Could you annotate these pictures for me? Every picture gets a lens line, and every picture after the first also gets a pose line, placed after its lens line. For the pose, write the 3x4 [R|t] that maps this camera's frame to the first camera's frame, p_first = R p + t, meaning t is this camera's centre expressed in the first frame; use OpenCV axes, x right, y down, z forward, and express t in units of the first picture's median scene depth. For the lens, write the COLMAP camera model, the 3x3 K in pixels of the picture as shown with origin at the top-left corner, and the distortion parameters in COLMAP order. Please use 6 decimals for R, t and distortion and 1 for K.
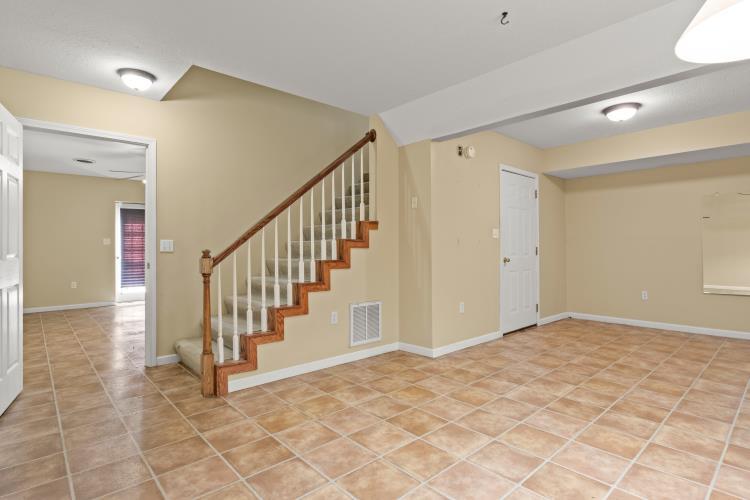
lens RADIAL K [[380.0, 0, 375.0], [0, 380.0, 250.0], [0, 0, 1]] dist [-0.017603, 0.000849]
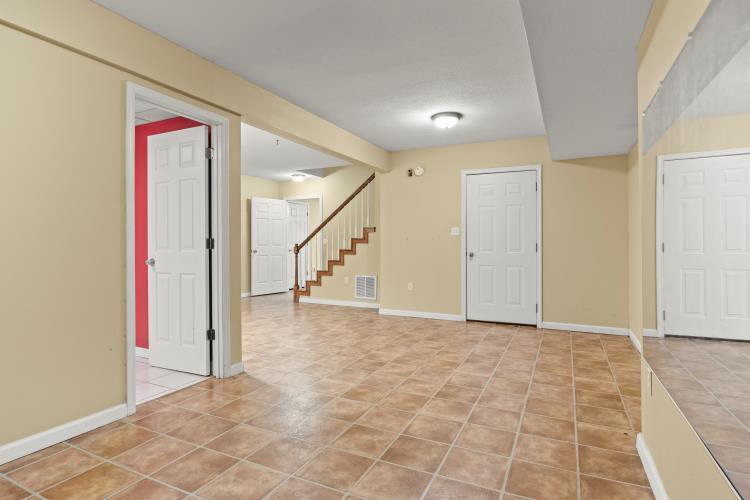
lens RADIAL K [[396.2, 0, 375.0], [0, 396.2, 250.0], [0, 0, 1]] dist [0.045688, 0.000035]
pose [[0.376082, 0.019390, -0.926384, 1.352651], [-0.002763, 0.999800, 0.019805, -0.009137], [0.926582, -0.004889, 0.376060, 0.302789]]
